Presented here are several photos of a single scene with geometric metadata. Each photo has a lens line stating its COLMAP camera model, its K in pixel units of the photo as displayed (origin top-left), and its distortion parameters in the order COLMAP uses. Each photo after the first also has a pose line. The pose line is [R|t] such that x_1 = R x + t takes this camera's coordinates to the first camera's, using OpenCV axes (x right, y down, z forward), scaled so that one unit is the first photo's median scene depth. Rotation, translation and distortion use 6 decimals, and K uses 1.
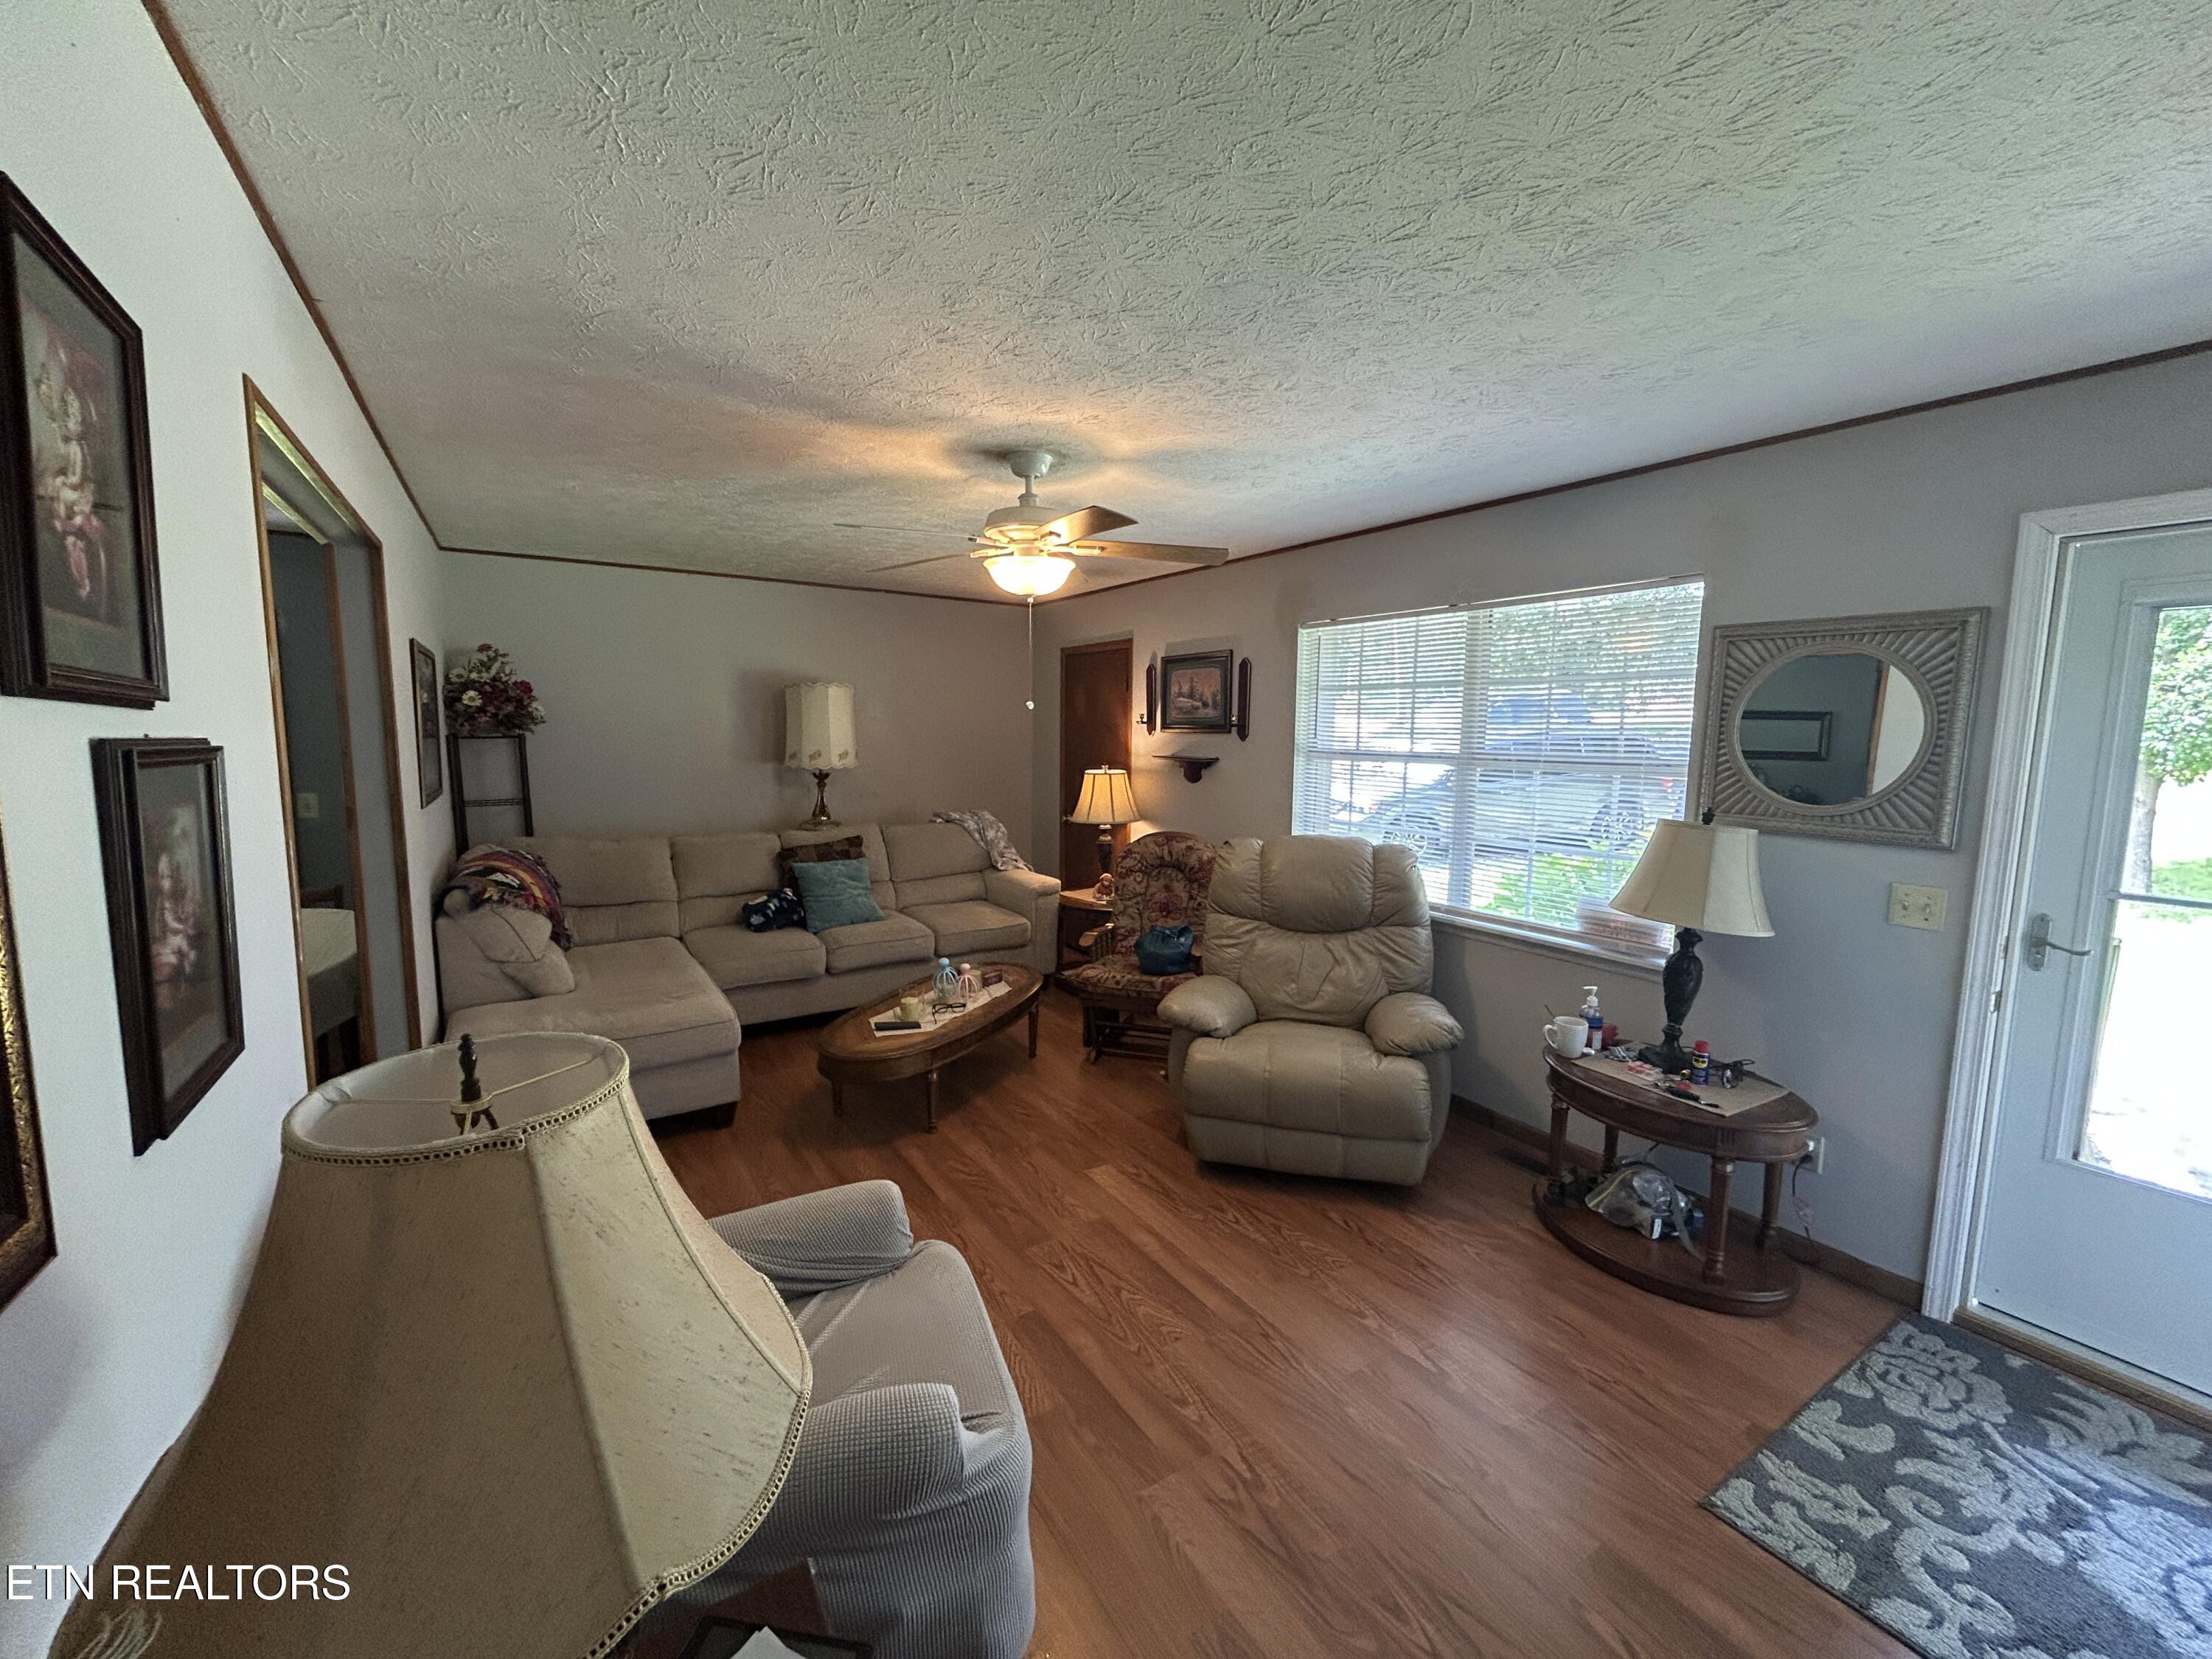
lens RADIAL K [[894.2, 0, 1106.0], [0, 894.2, 829.5], [0, 0, 1]] dist [-0.000925, -0.000570]
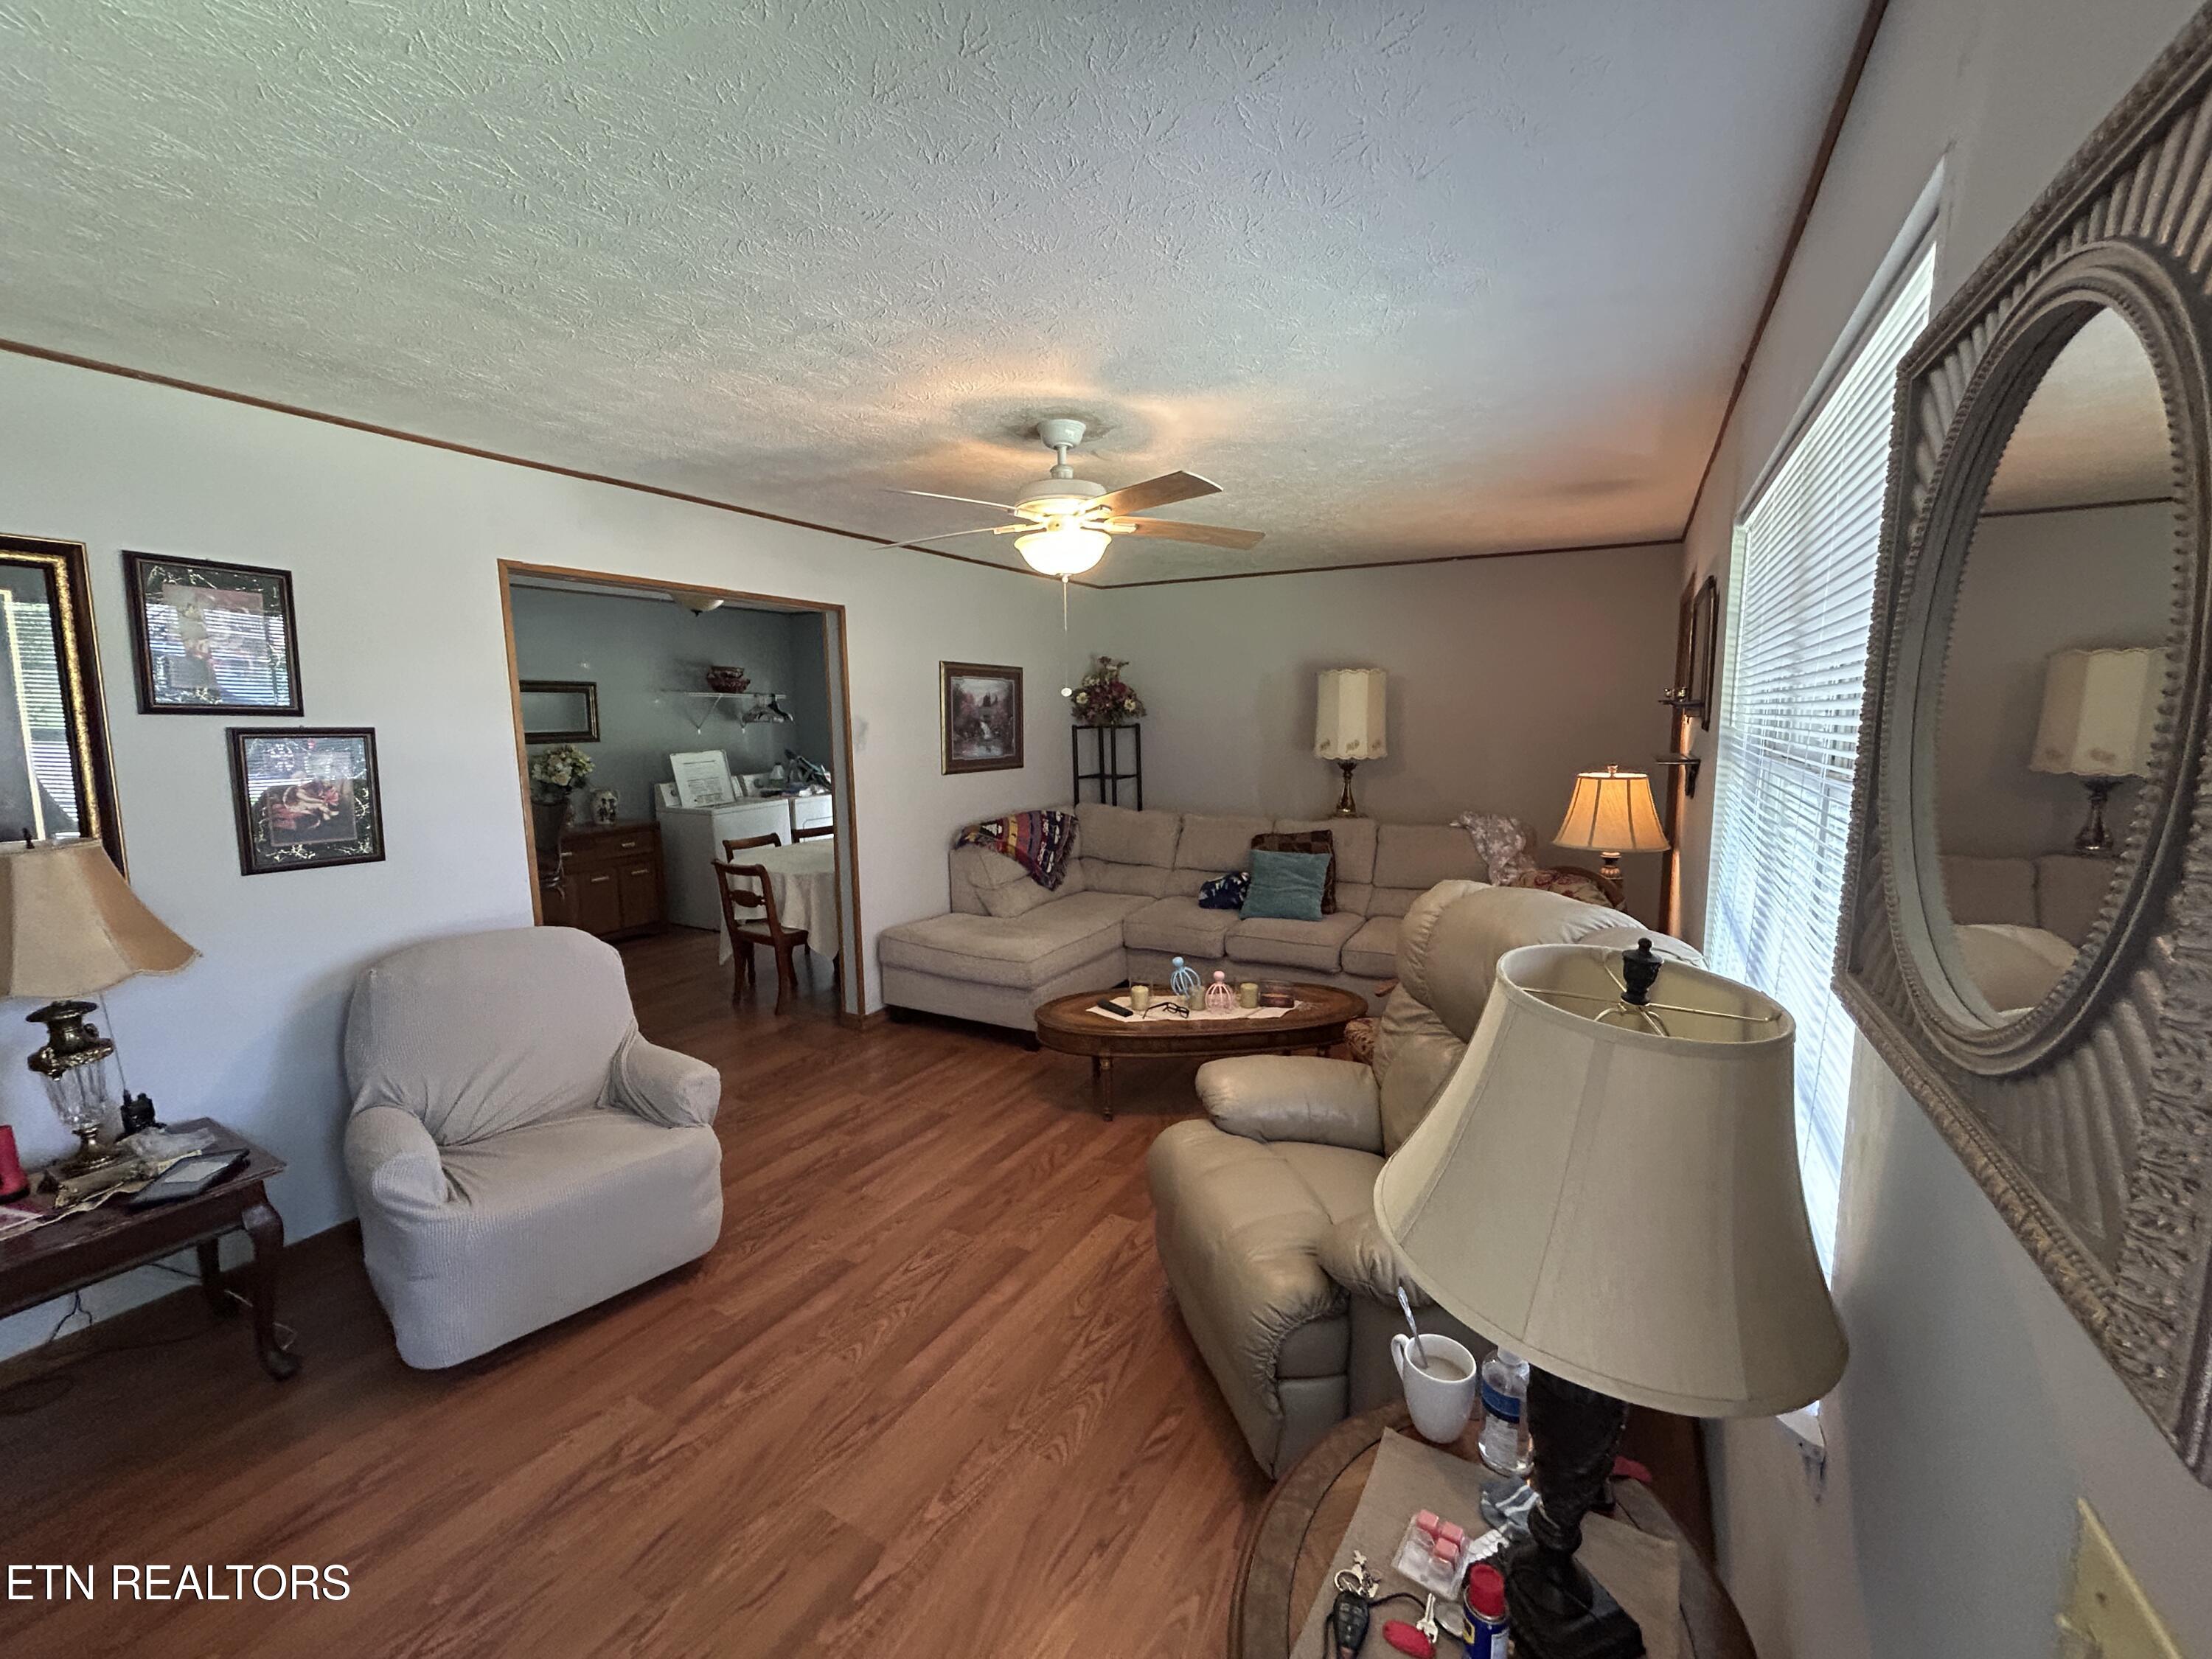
lens RADIAL K [[894.9, 0, 1106.0], [0, 894.9, 829.5], [0, 0, 1]] dist [0.000058, -0.001069]
pose [[0.468661, 0.099577, -0.877748, 0.610689], [-0.088358, 0.993928, 0.065580, -0.048112], [0.878948, 0.046821, 0.474614, 0.471220]]
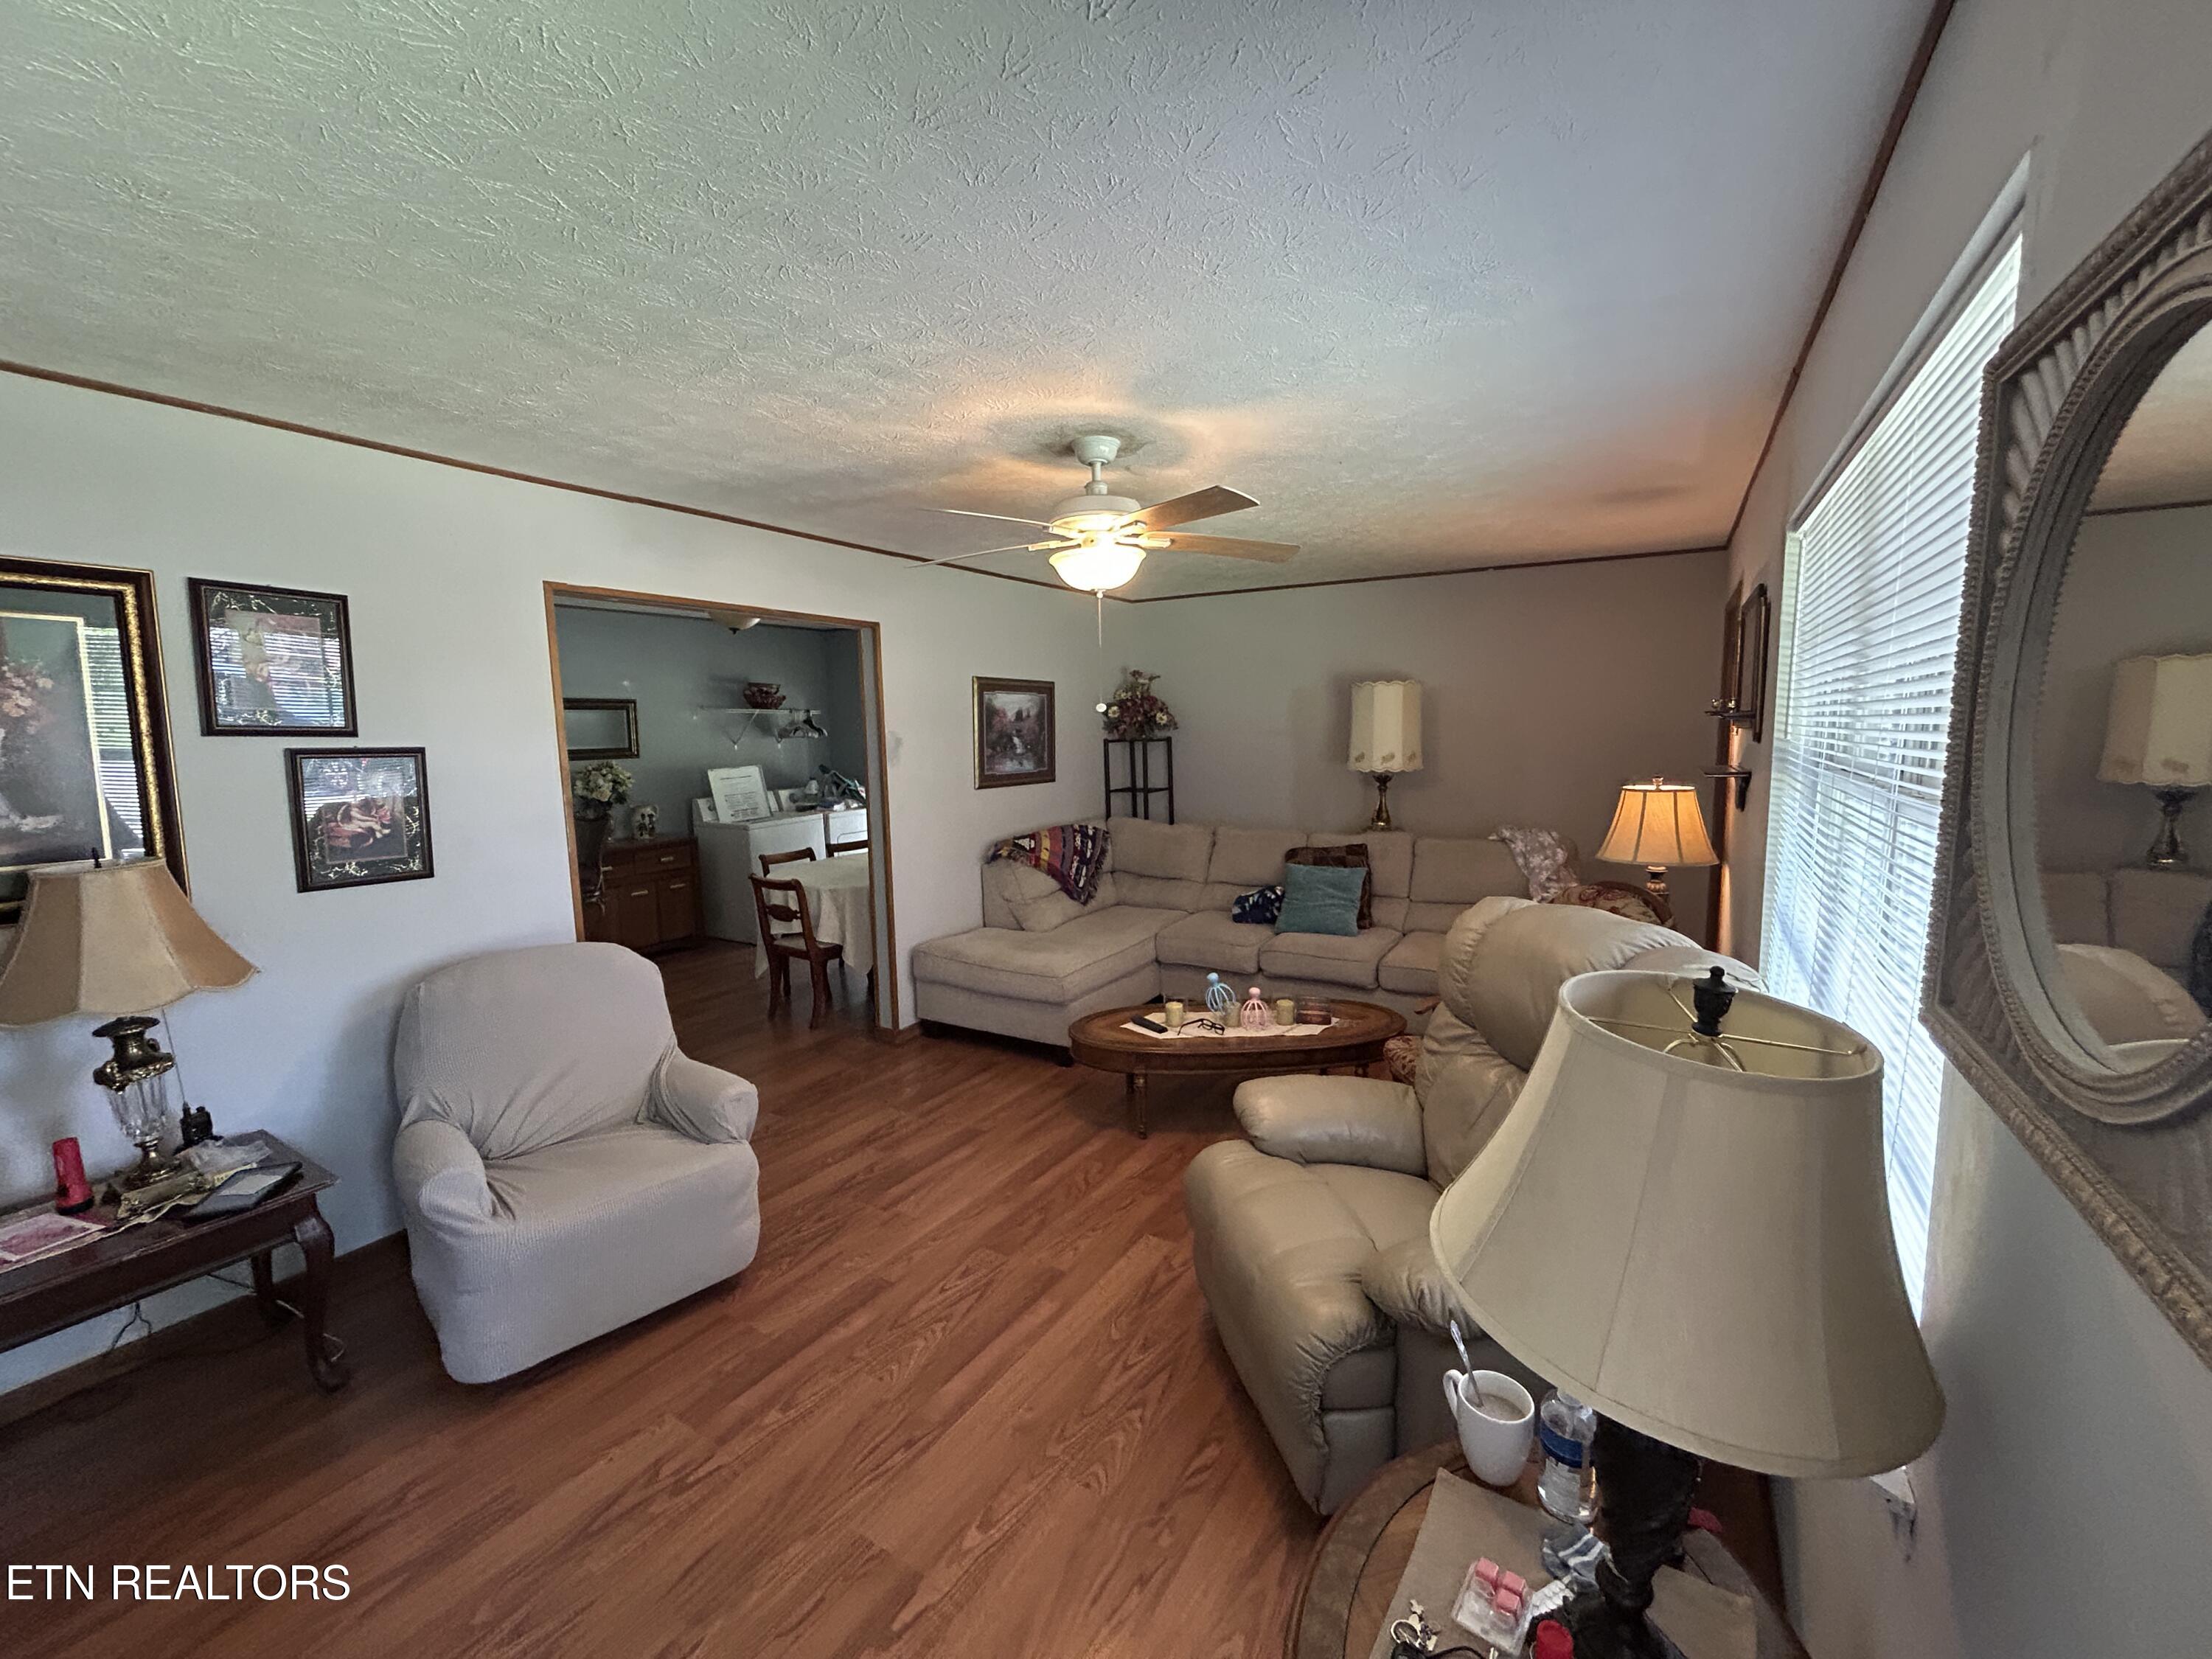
lens RADIAL K [[894.2, 0, 1106.0], [0, 894.2, 829.5], [0, 0, 1]] dist [-0.000925, -0.000570]
pose [[0.439957, 0.086843, -0.893810, 0.603993], [-0.084244, 0.994915, 0.055199, -0.050578], [0.894058, 0.051013, 0.445036, 0.468911]]
